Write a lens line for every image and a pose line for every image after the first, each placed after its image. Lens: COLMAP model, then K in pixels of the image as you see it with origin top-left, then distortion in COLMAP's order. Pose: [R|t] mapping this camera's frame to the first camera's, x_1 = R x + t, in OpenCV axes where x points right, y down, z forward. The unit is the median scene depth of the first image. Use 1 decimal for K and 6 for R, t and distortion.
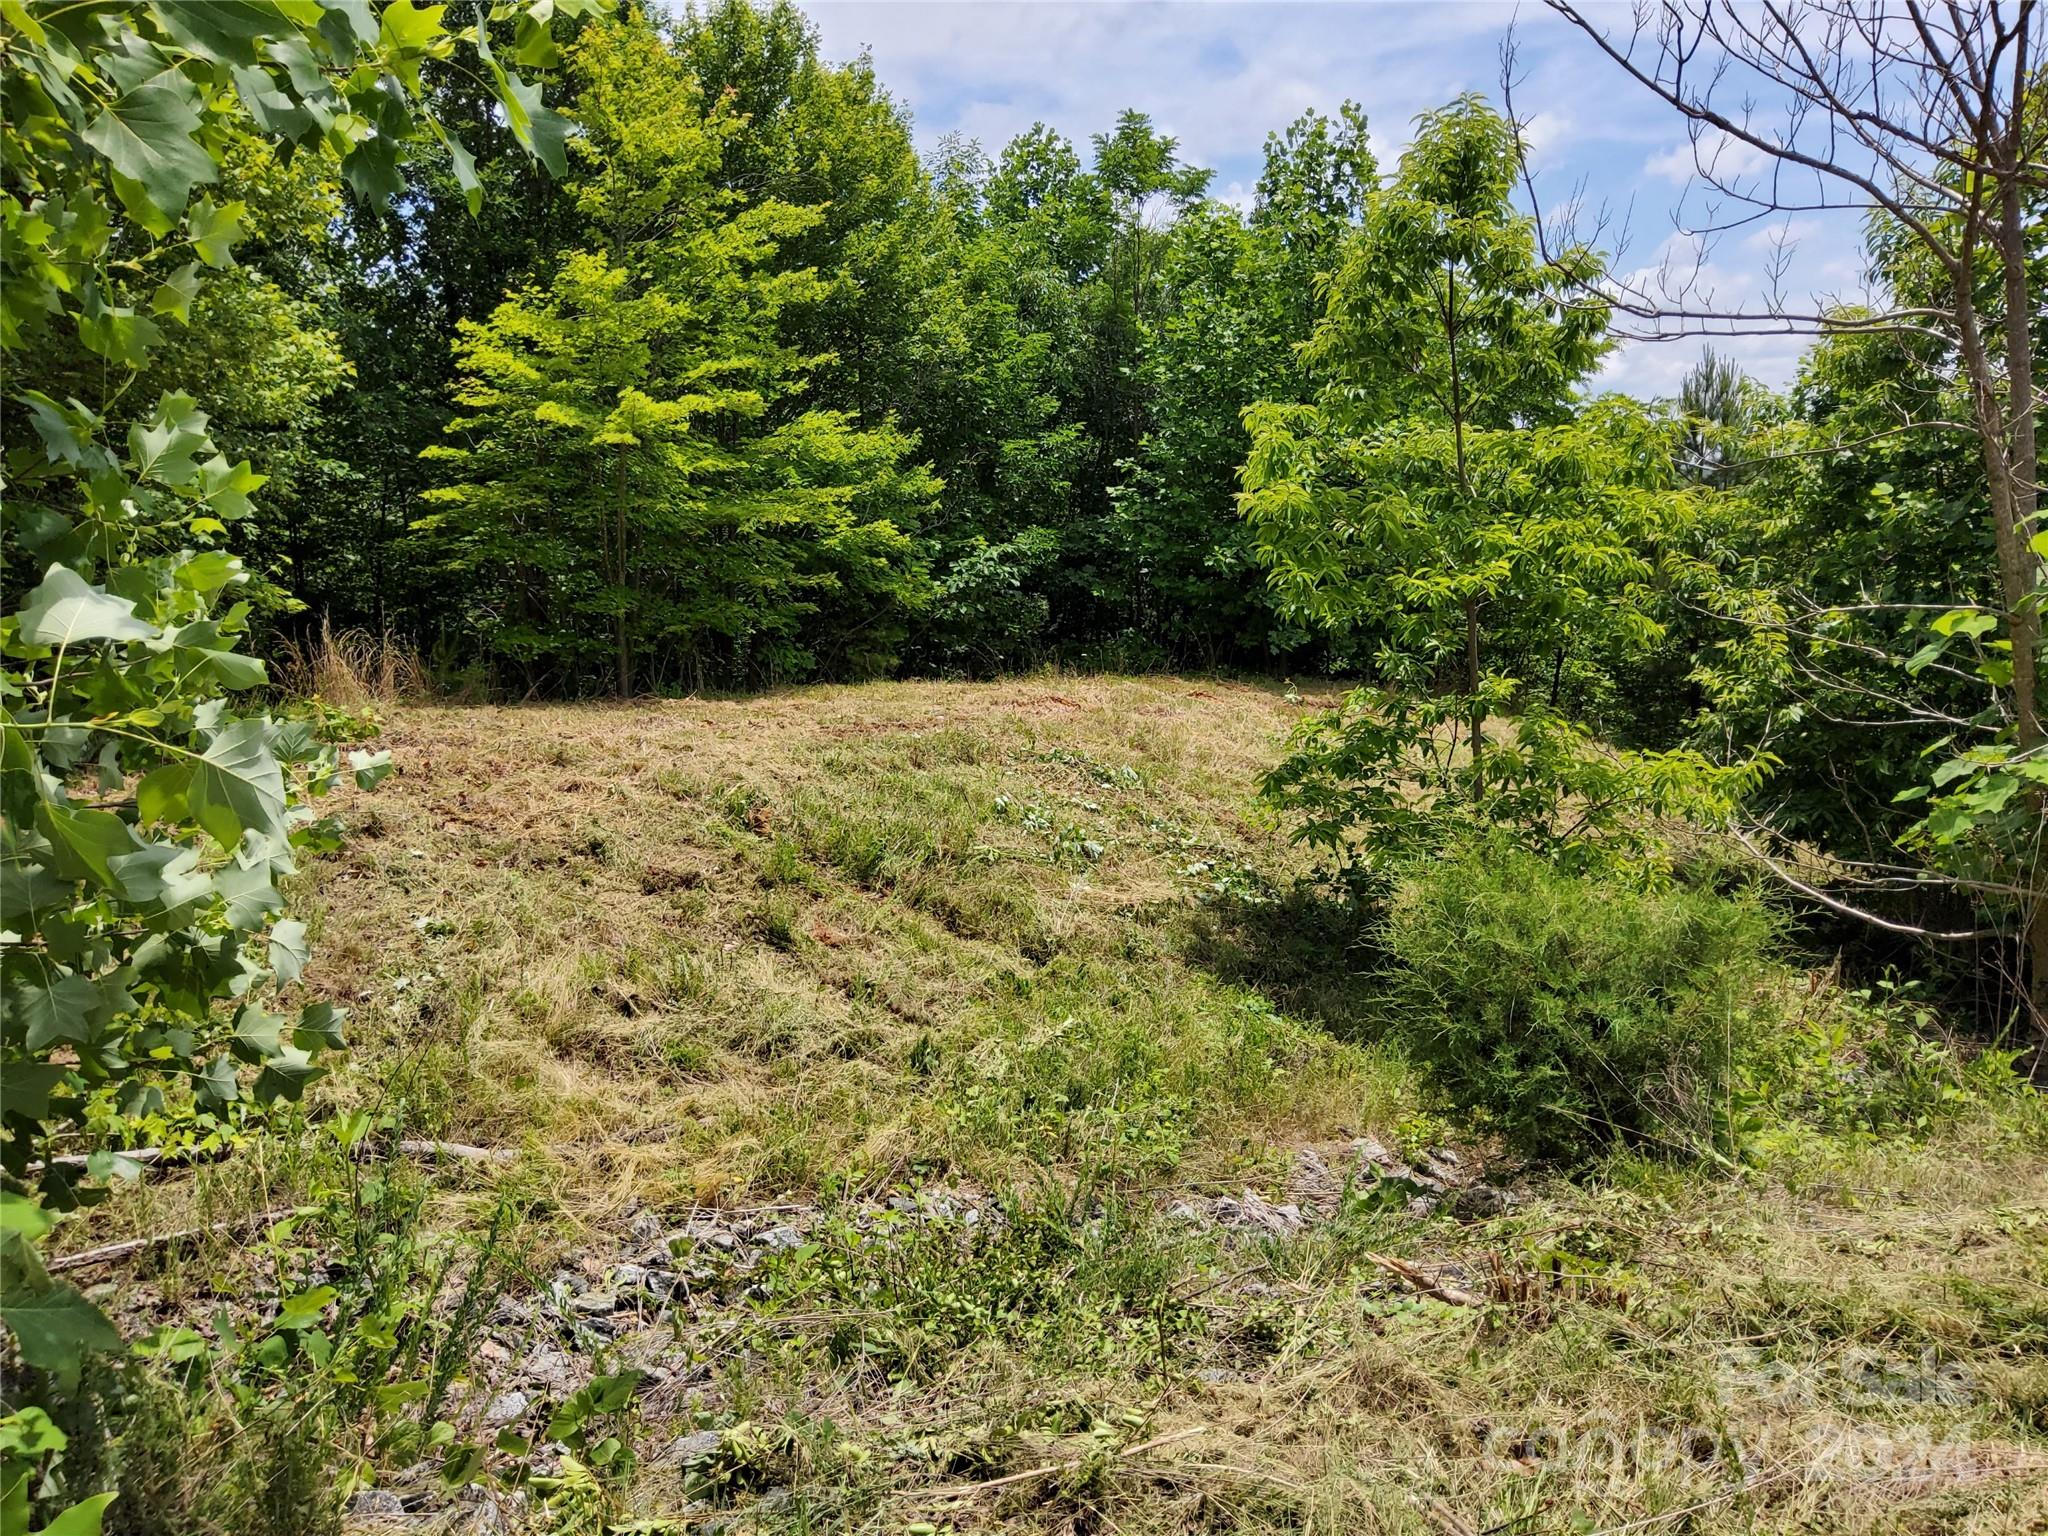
lens RADIAL K [[1526.9, 0, 1011.0], [0, 1526.9, 754.3], [0, 0, 1]] dist [0.043494, -0.082716]
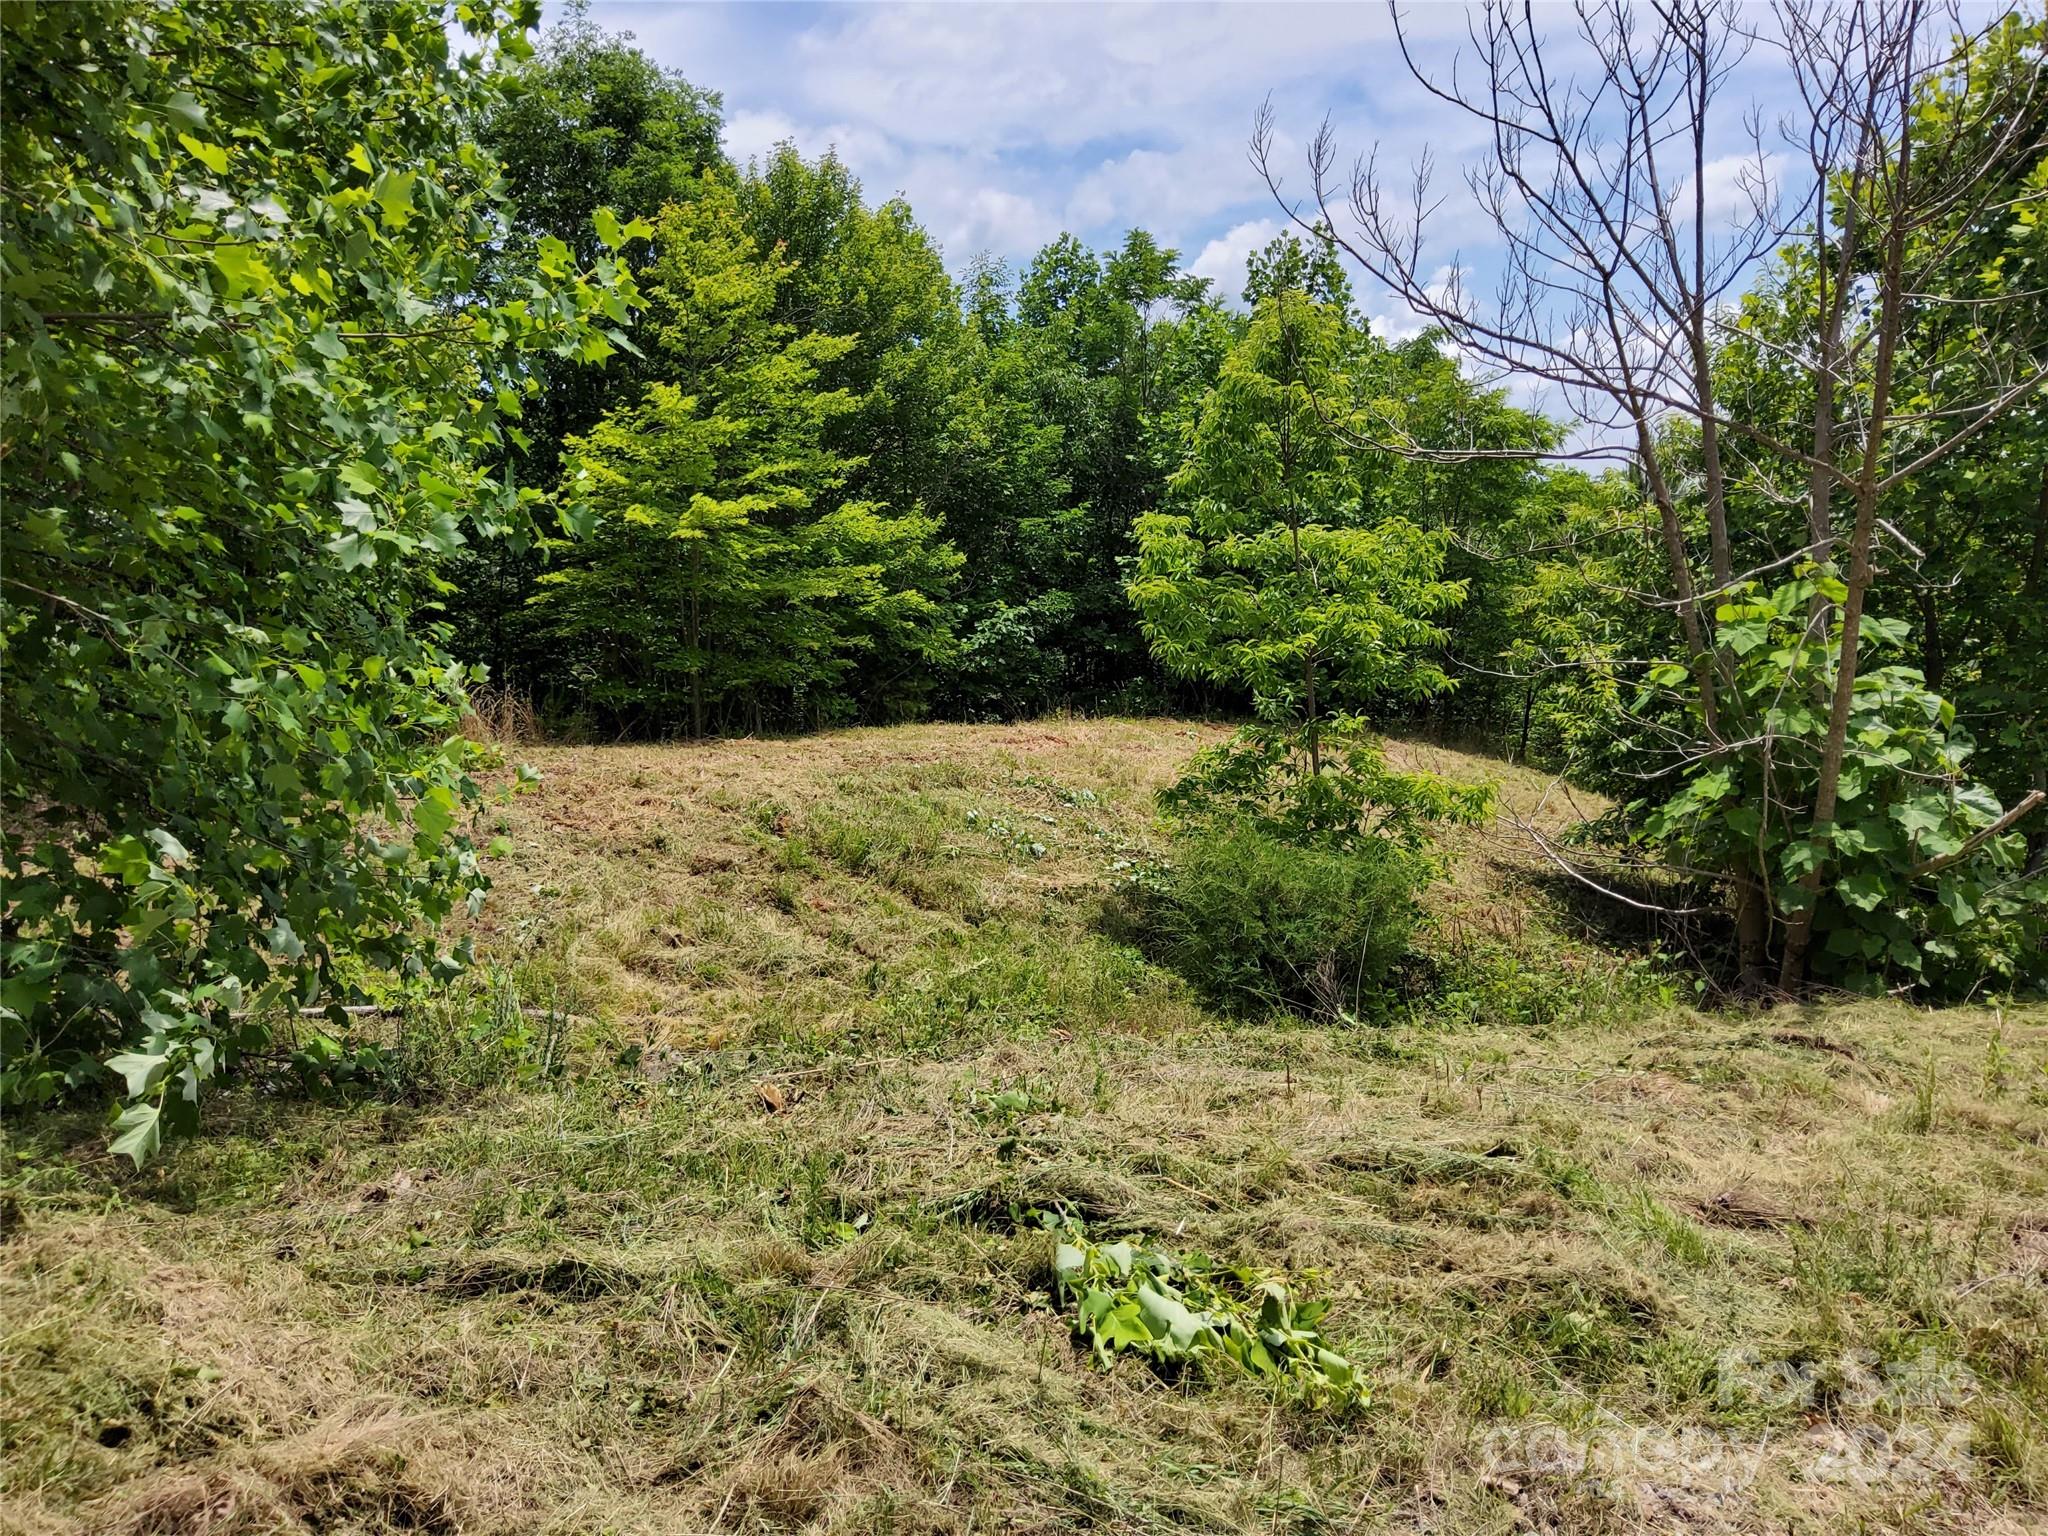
lens RADIAL K [[1526.9, 0, 1038.3], [0, 1526.9, 781.9], [0, 0, 1]] dist [0.043494, -0.082716]
pose [[0.998839, -0.004205, -0.047994, 0.084473], [0.003708, 0.999939, -0.010441, 0.012472], [0.048035, 0.010251, 0.998793, -0.226343]]
